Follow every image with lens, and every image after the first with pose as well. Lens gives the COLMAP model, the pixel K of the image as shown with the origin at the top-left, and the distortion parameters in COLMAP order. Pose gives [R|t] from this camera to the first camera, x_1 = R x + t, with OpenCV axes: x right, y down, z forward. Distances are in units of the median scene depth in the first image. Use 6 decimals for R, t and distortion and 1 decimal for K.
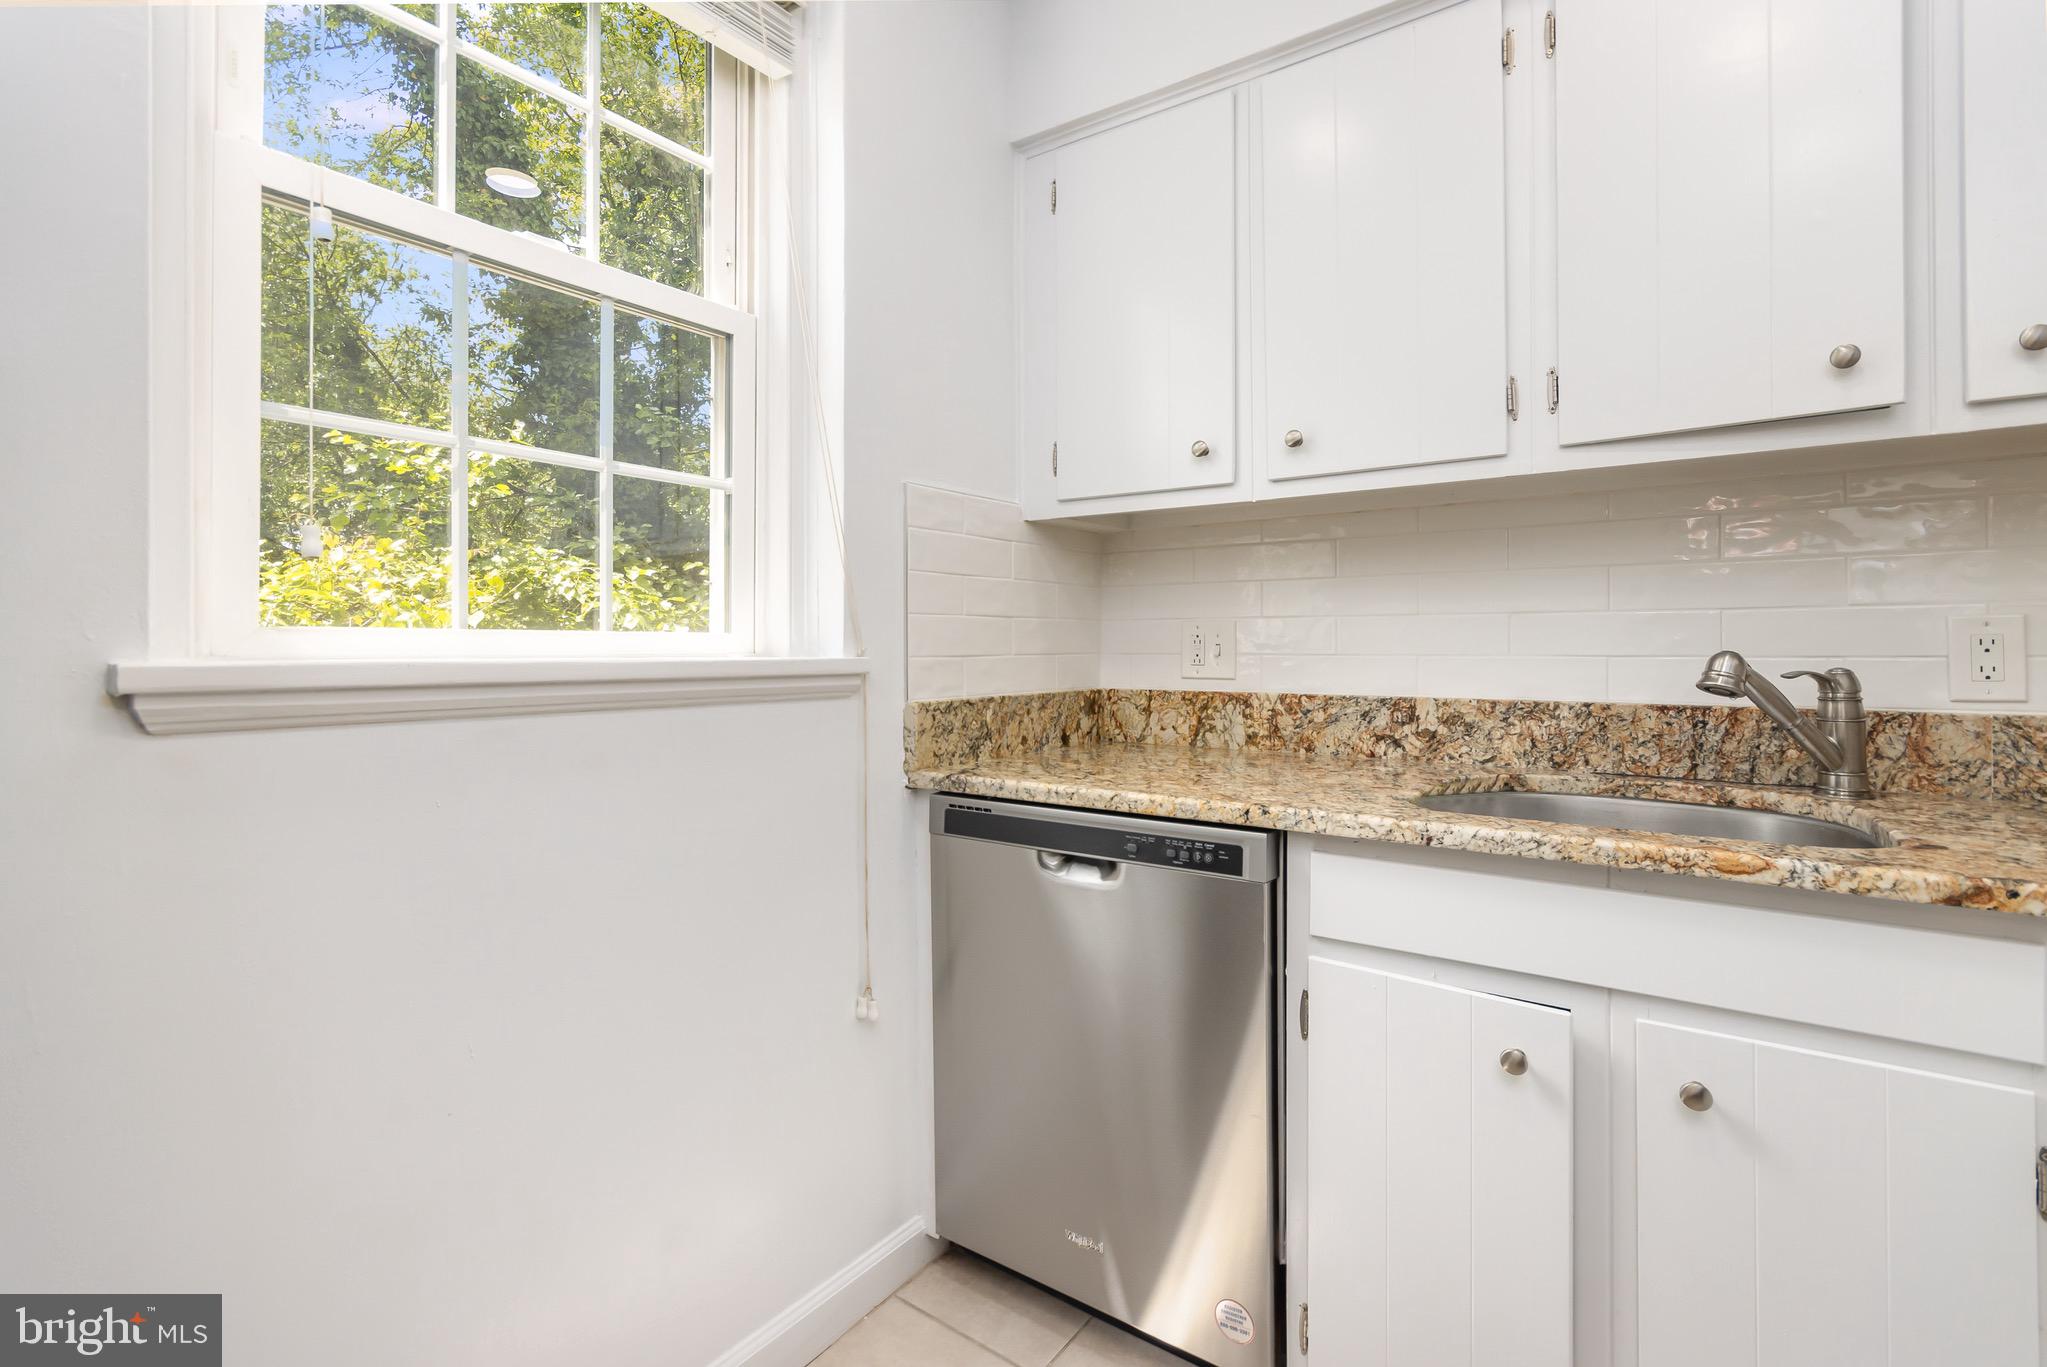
lens RADIAL K [[954.1, 0, 1036.8], [0, 954.1, 632.4], [0, 0, 1]] dist [0.003261, 0.000475]
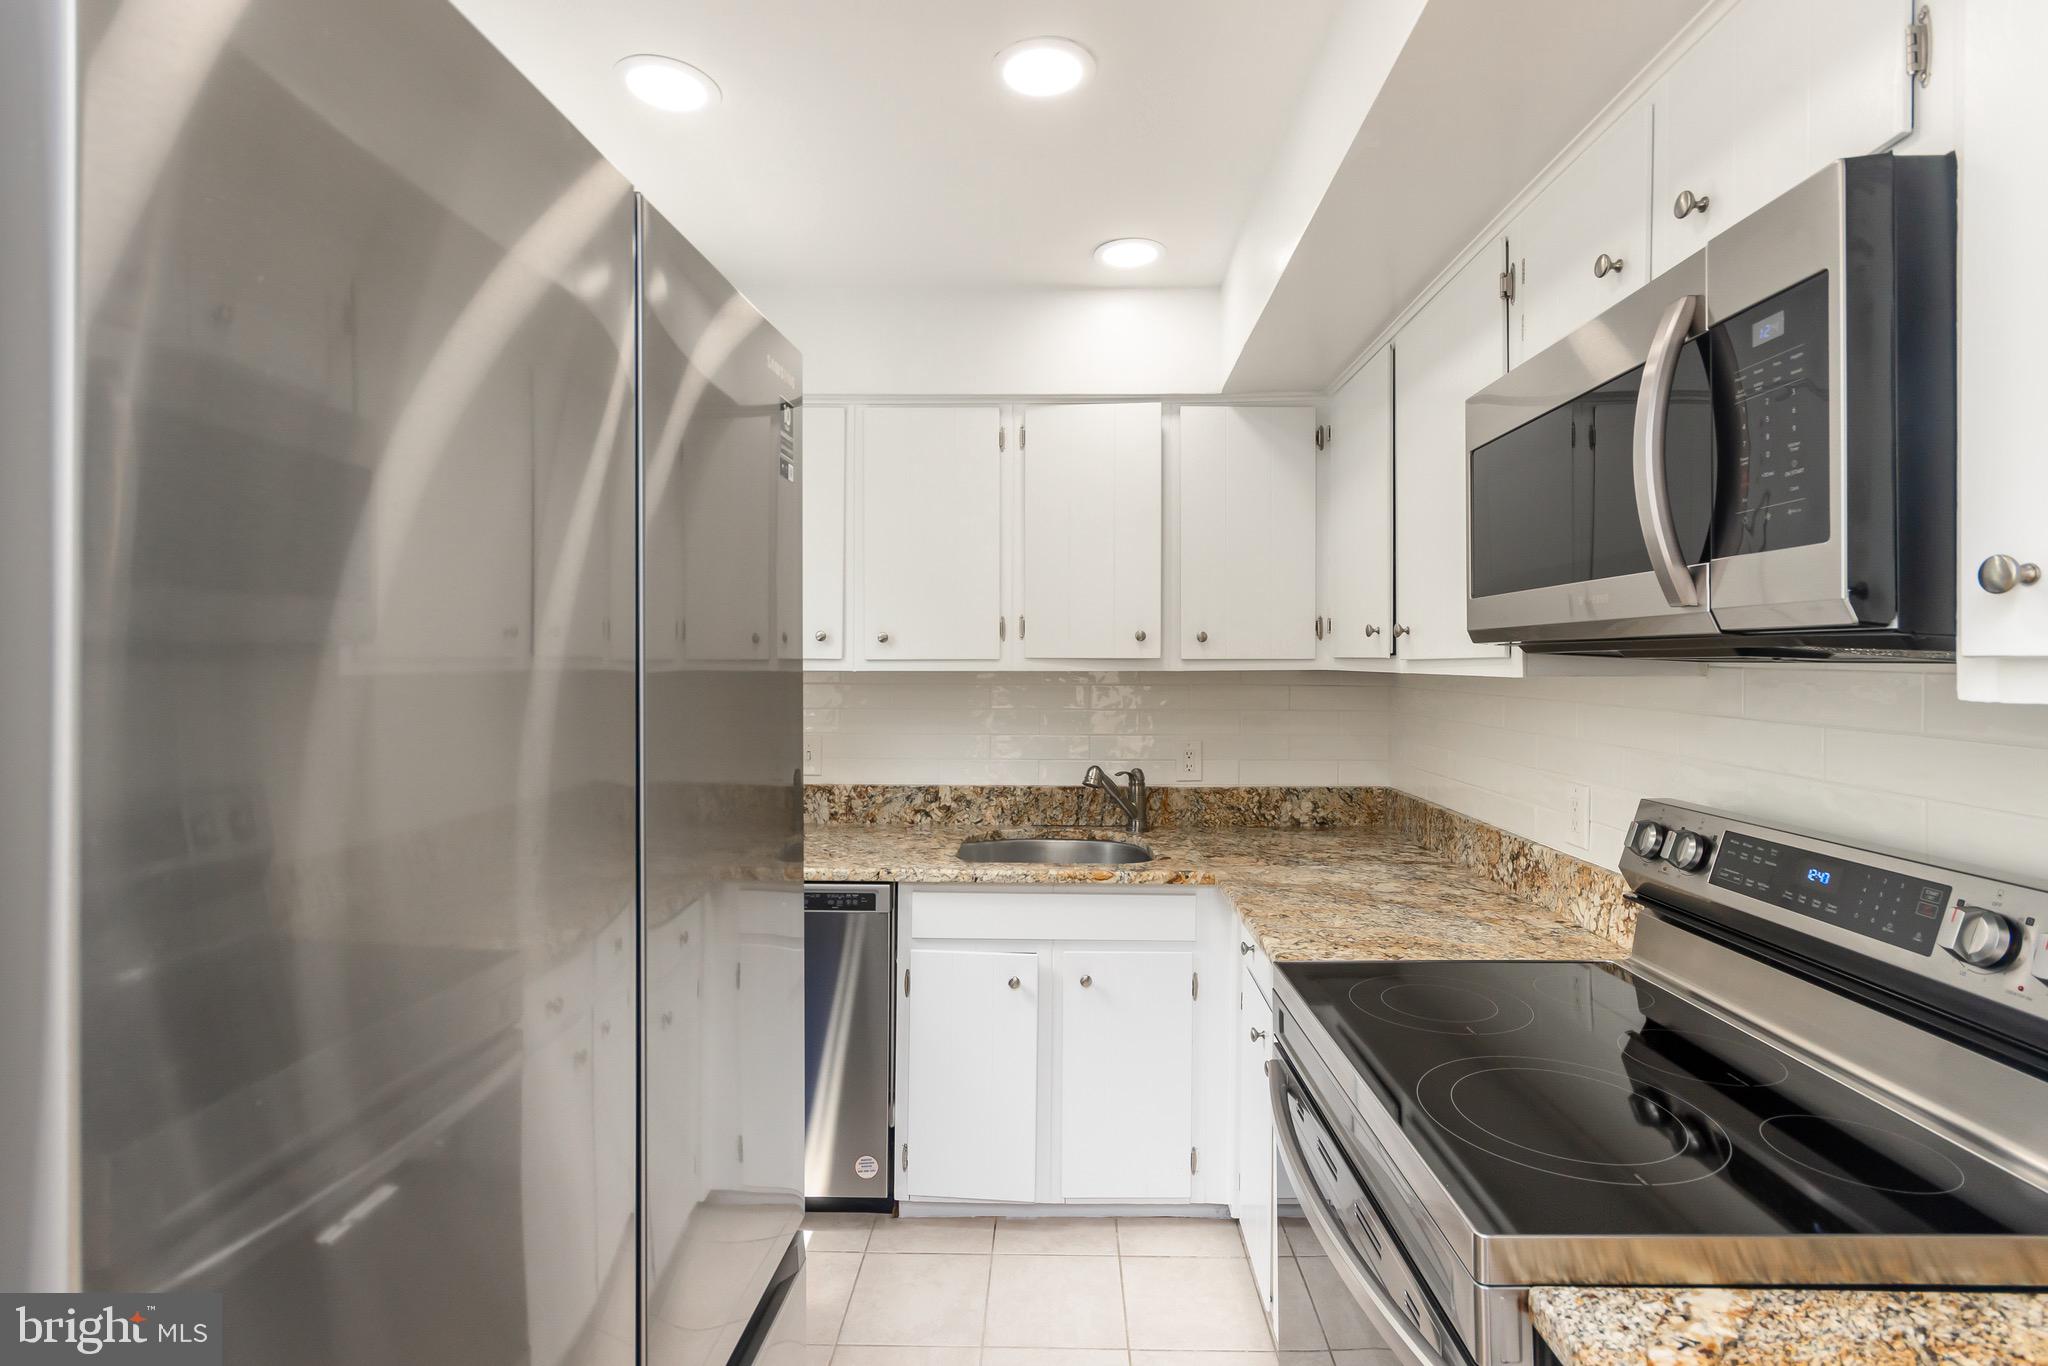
lens RADIAL K [[954.5, 0, 1037.3], [0, 954.5, 631.8], [0, 0, 1]] dist [0.003261, 0.000475]
pose [[0.827890, 0.024293, 0.560364, -0.477799], [-0.014273, 0.999651, -0.022249, -0.198808], [-0.560709, 0.010421, 0.827947, -0.562032]]
